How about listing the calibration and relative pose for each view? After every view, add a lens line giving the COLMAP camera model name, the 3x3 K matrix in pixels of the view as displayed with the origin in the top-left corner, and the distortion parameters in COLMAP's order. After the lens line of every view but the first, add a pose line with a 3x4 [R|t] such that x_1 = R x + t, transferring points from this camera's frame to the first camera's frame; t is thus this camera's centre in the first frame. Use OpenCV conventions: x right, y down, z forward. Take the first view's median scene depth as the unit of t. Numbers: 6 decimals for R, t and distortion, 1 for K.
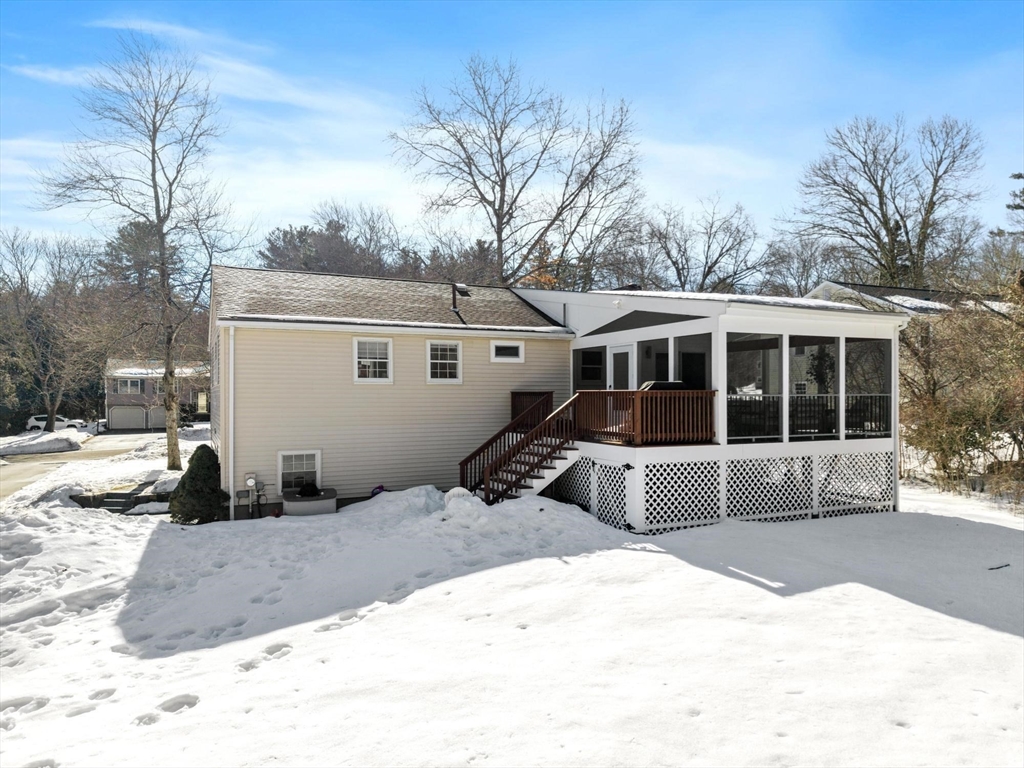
lens RADIAL K [[700.8, 0, 512.0], [0, 700.8, 384.0], [0, 0, 1]] dist [0.003084, 0.001319]
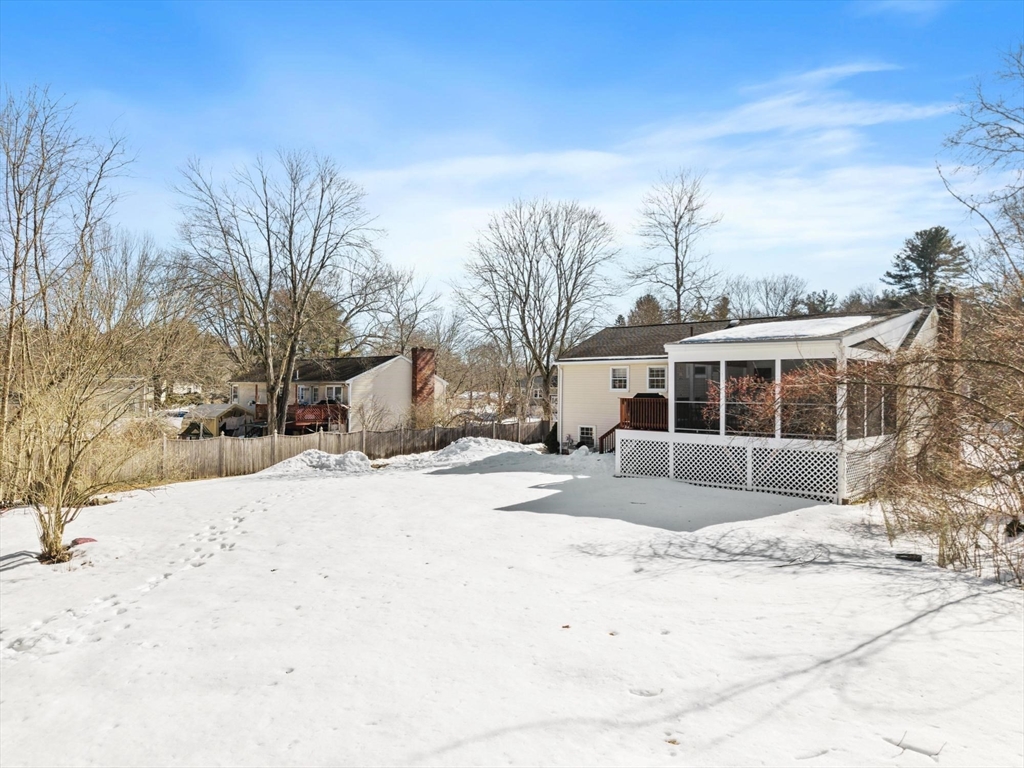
lens RADIAL K [[700.8, 0, 512.0], [0, 700.8, 384.0], [0, 0, 1]] dist [0.003084, 0.001319]
pose [[0.421113, 0.001438, -0.907007, 1.414859], [-0.000188, 0.999999, 0.001498, -0.023229], [0.907008, -0.000460, 0.421112, -0.006296]]
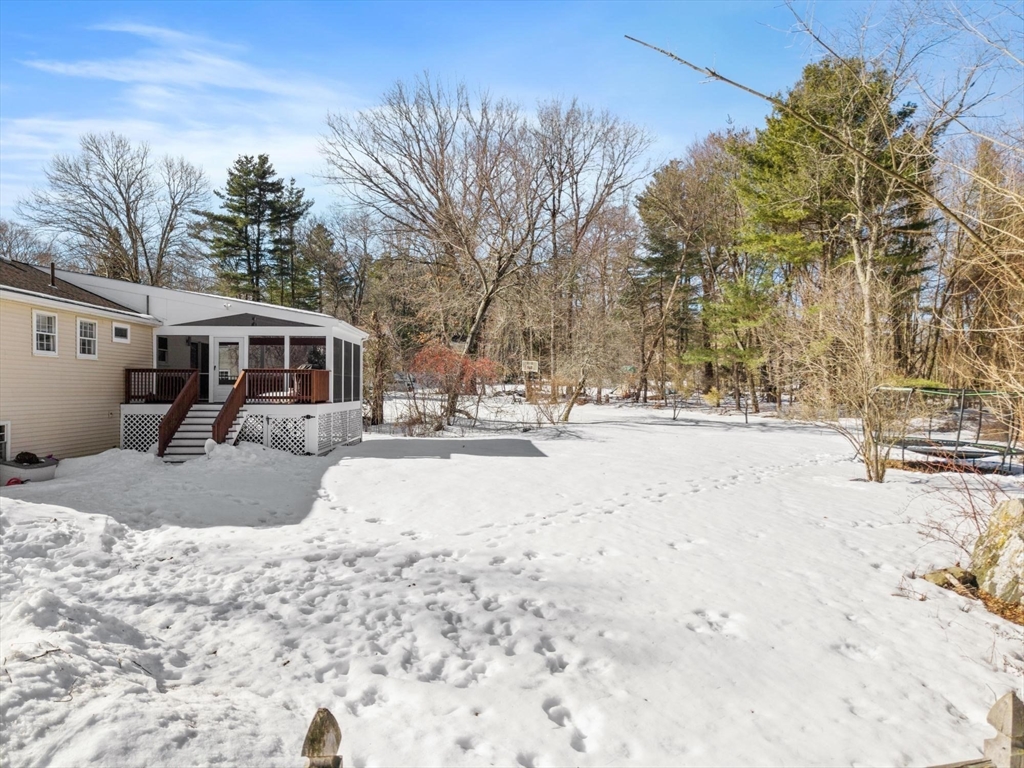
lens RADIAL K [[700.8, 0, 512.0], [0, 700.8, 384.0], [0, 0, 1]] dist [0.003084, 0.001319]
pose [[0.376519, 0.009196, 0.926363, -1.006528], [-0.024146, 0.999708, -0.000110, 0.026882], [-0.926094, -0.022326, 0.376631, -0.038191]]
